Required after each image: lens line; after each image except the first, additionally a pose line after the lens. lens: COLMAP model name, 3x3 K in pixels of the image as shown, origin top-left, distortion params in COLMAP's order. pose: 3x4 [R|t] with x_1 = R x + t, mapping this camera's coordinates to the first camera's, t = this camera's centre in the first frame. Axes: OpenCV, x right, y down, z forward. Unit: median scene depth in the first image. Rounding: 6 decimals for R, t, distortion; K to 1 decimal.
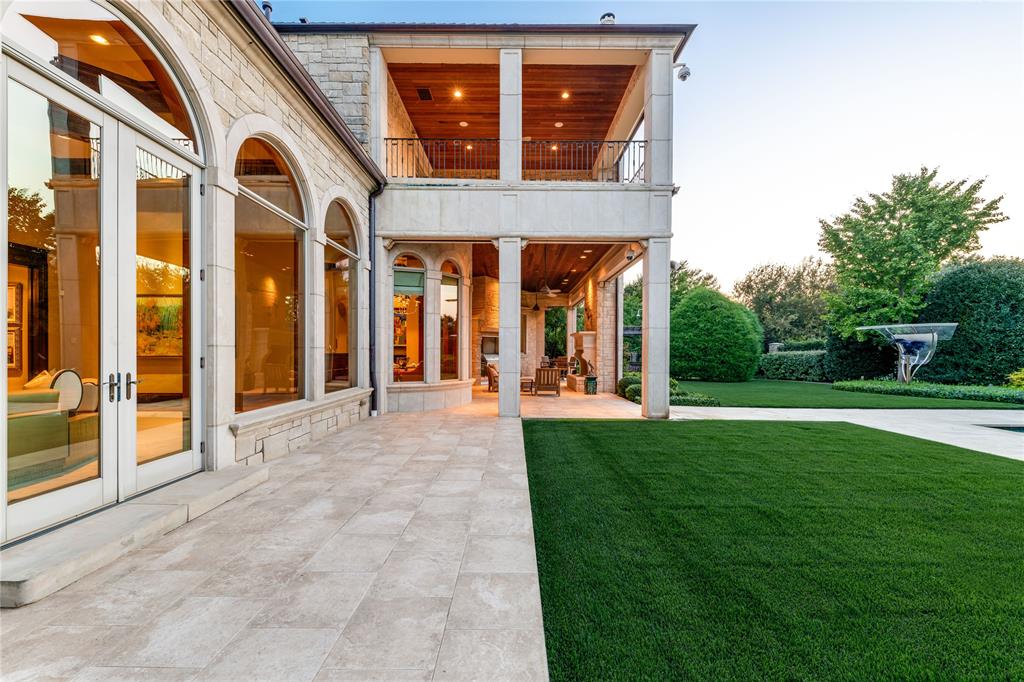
lens RADIAL K [[396.2, 0, 514.6], [0, 396.2, 357.4], [0, 0, 1]] dist [0.002542, -0.000486]
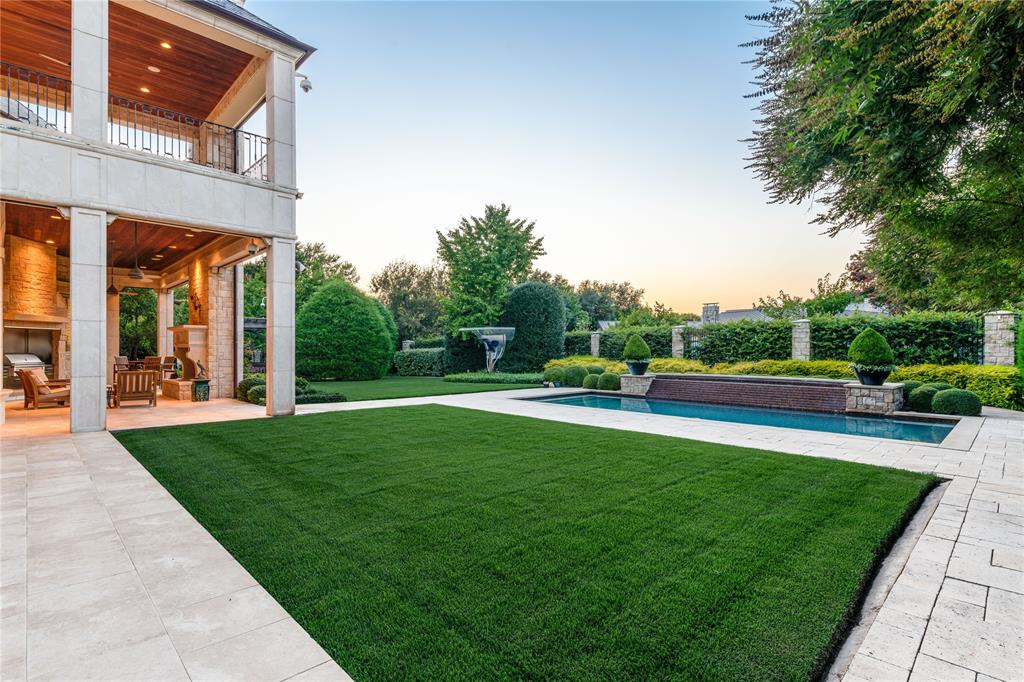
lens RADIAL K [[494.3, 0, 517.7], [0, 494.3, 348.1], [0, 0, 1]] dist [0.011537, -0.004781]
pose [[0.713085, -0.001754, 0.701075, -0.058106], [0.013390, 0.999849, -0.011118, 0.002115], [-0.700950, 0.017316, 0.713001, -0.191269]]
